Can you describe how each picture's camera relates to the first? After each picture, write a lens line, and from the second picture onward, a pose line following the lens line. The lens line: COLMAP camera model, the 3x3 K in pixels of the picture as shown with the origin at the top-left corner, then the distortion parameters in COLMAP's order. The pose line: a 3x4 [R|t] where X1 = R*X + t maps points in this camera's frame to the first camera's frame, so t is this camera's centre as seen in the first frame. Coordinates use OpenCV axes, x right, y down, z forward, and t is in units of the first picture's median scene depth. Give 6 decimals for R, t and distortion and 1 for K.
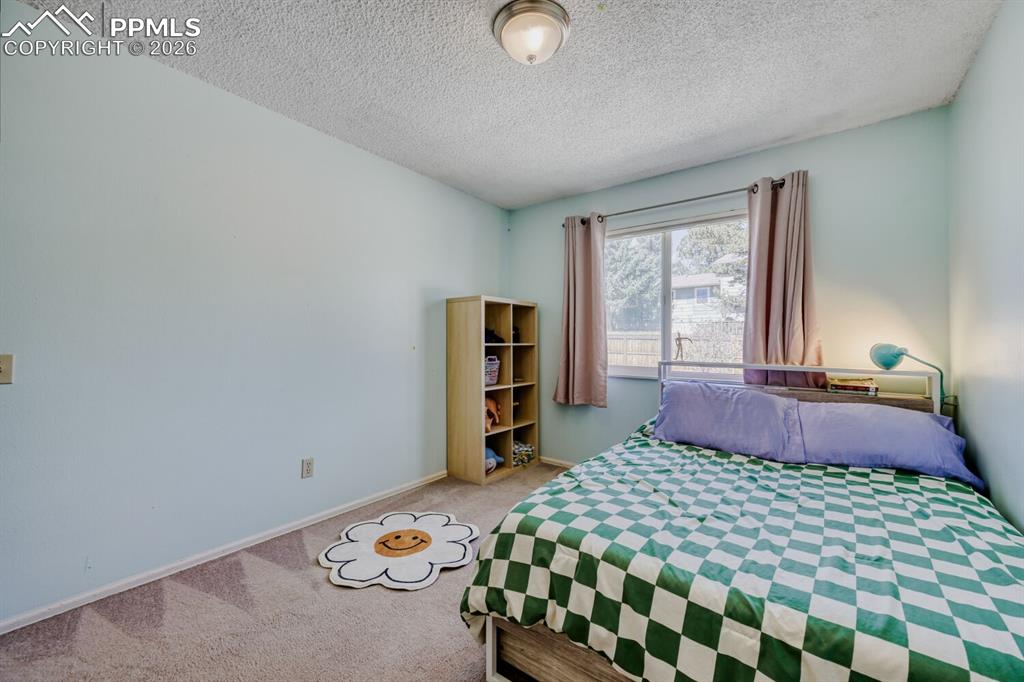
lens RADIAL K [[404.2, 0, 512.8], [0, 404.2, 340.0], [0, 0, 1]] dist [-0.003434, 0.000012]
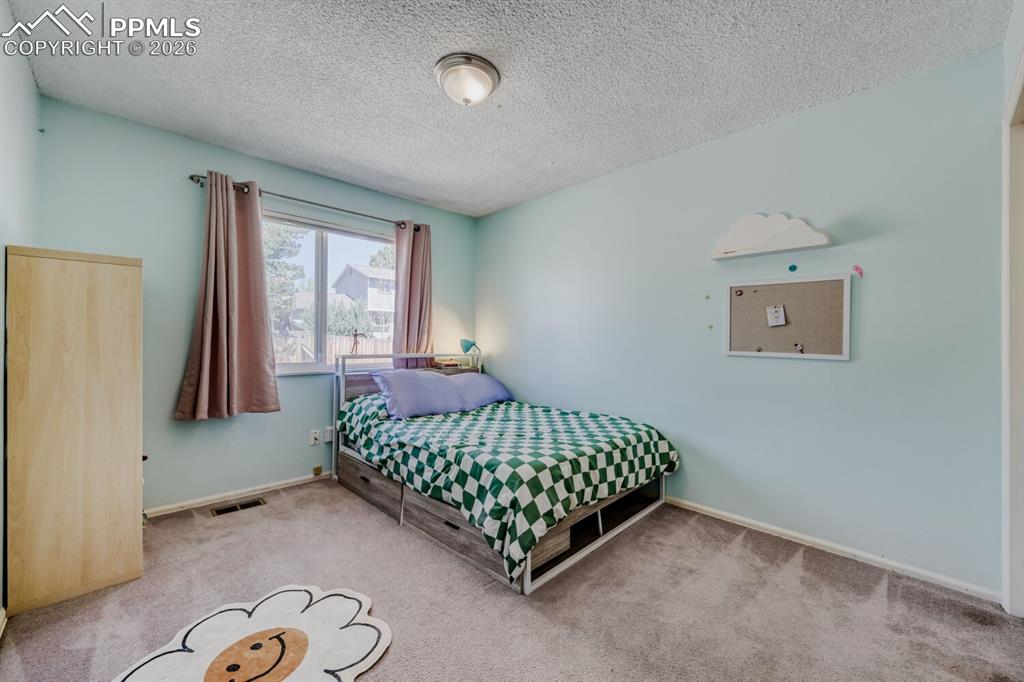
lens RADIAL K [[404.2, 0, 512.8], [0, 404.2, 340.0], [0, 0, 1]] dist [-0.003434, 0.000012]
pose [[0.126400, -0.001922, 0.991978, -0.710160], [-0.007842, 0.999965, 0.002936, 0.005342], [-0.991948, -0.008150, 0.126380, 0.458310]]
